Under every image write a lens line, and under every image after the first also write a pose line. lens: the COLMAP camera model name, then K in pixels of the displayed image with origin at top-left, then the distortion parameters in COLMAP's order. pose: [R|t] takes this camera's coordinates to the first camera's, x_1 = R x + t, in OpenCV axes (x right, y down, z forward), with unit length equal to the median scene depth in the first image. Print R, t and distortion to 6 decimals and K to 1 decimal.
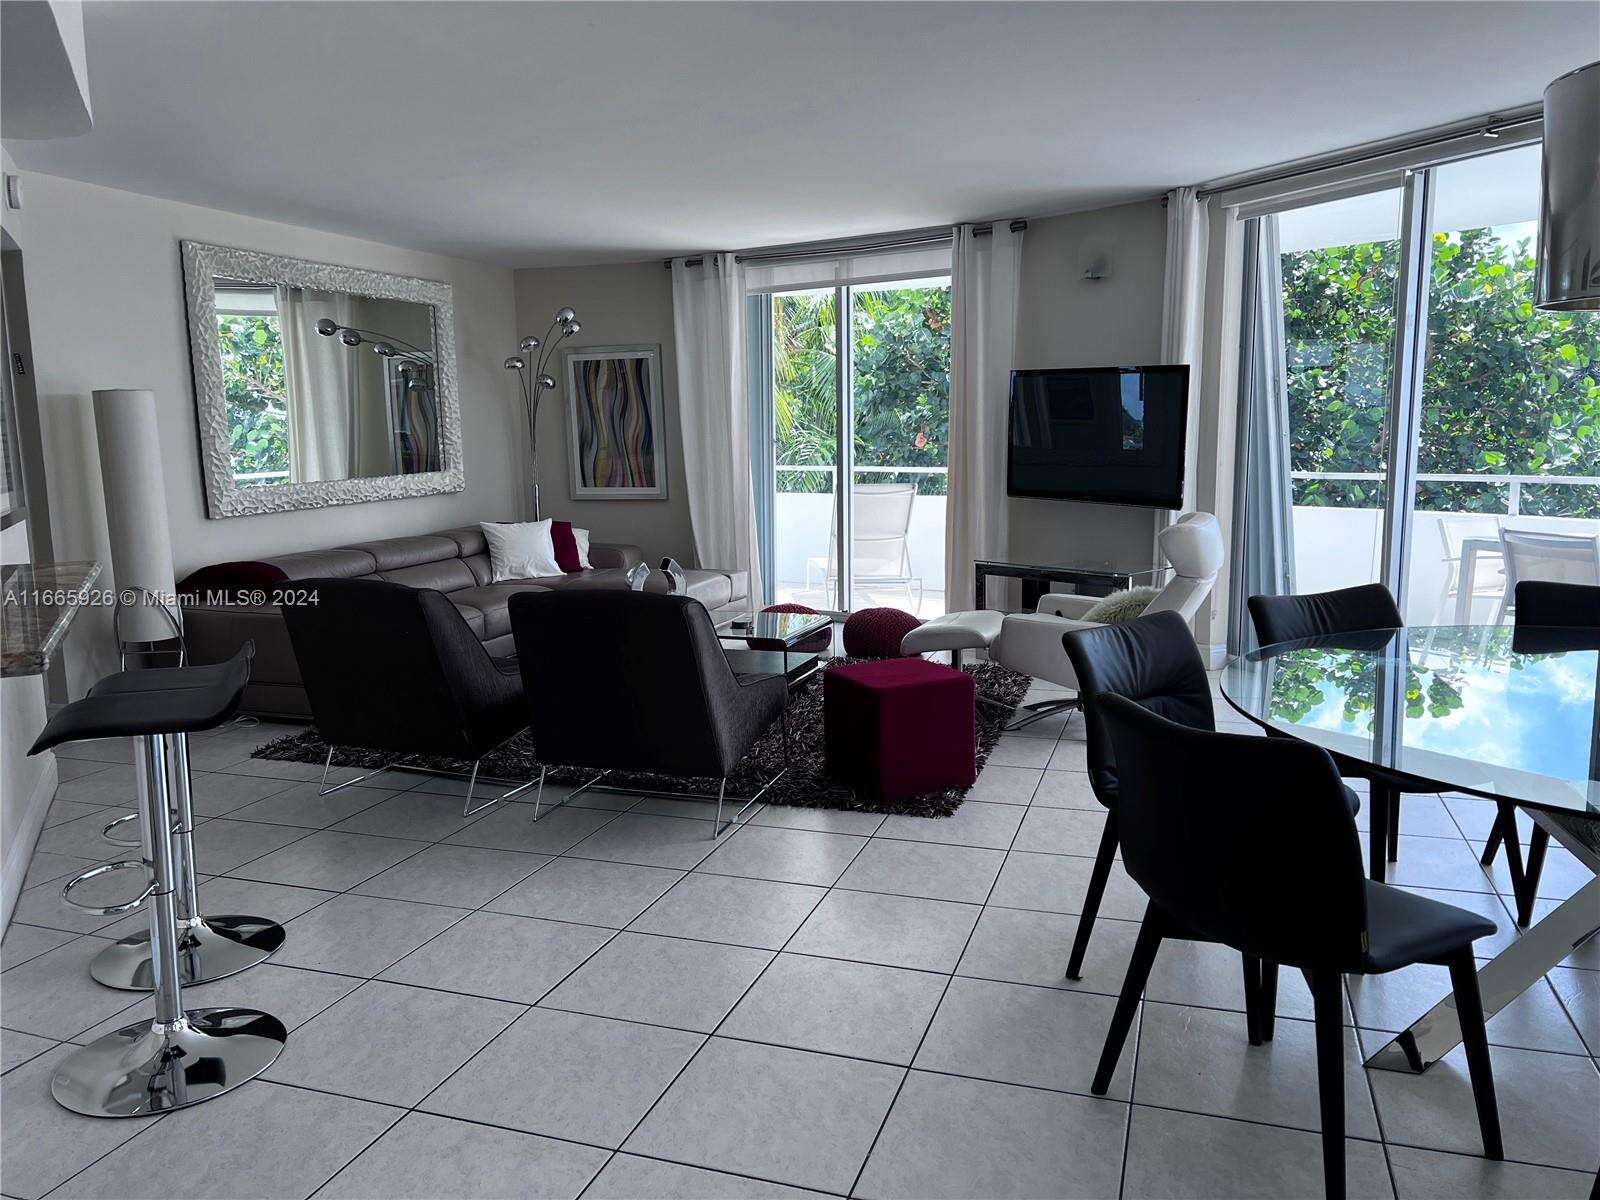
lens RADIAL K [[1177.1, 0, 829.6], [0, 1177.1, 611.2], [0, 0, 1]] dist [0.004648, -0.002461]
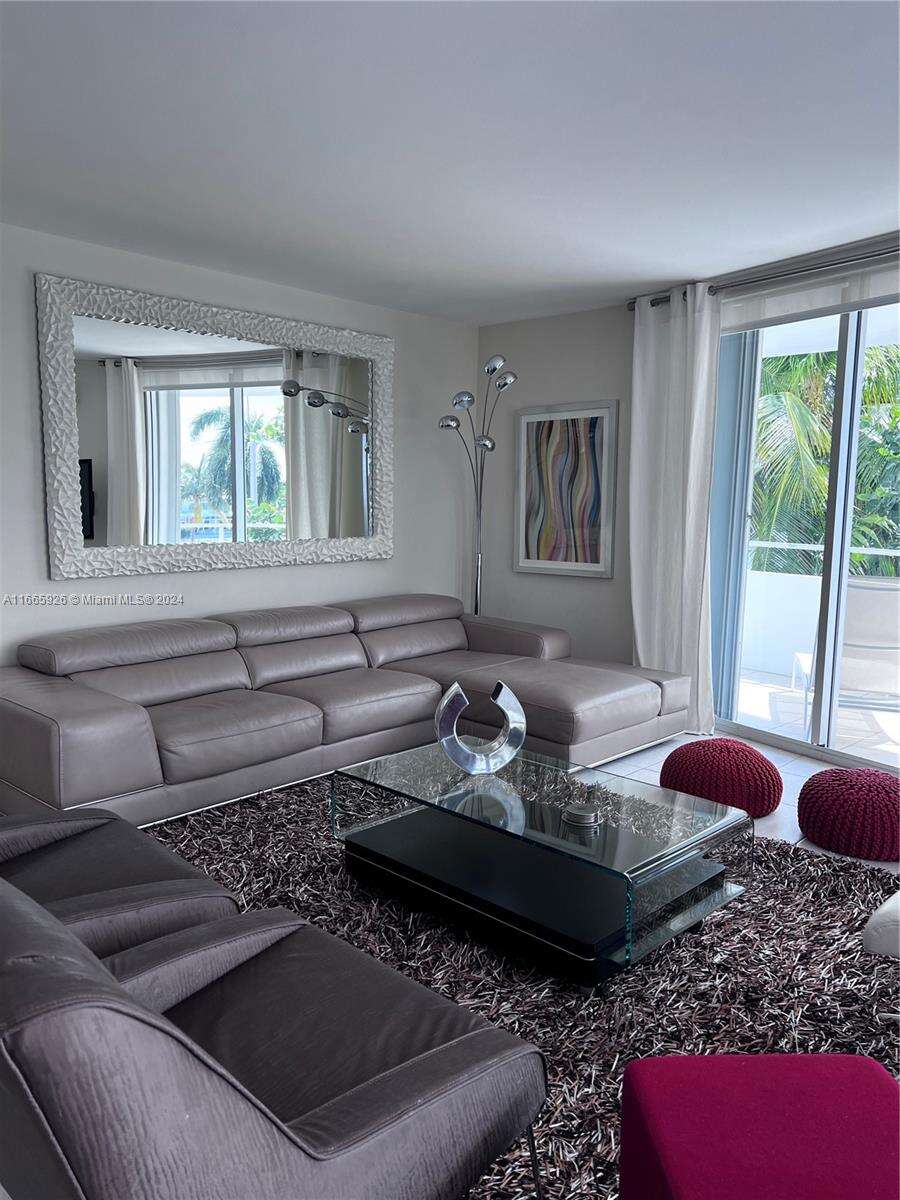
lens RADIAL K [[901.7, 0, 435.3], [0, 901.7, 603.4], [0, 0, 1]] dist [0.057709, -0.091579]
pose [[0.903916, 0.073972, -0.421264, 0.029057], [-0.091316, 0.995598, -0.021118, -0.055249], [0.417847, 0.057557, 0.906692, 0.372582]]
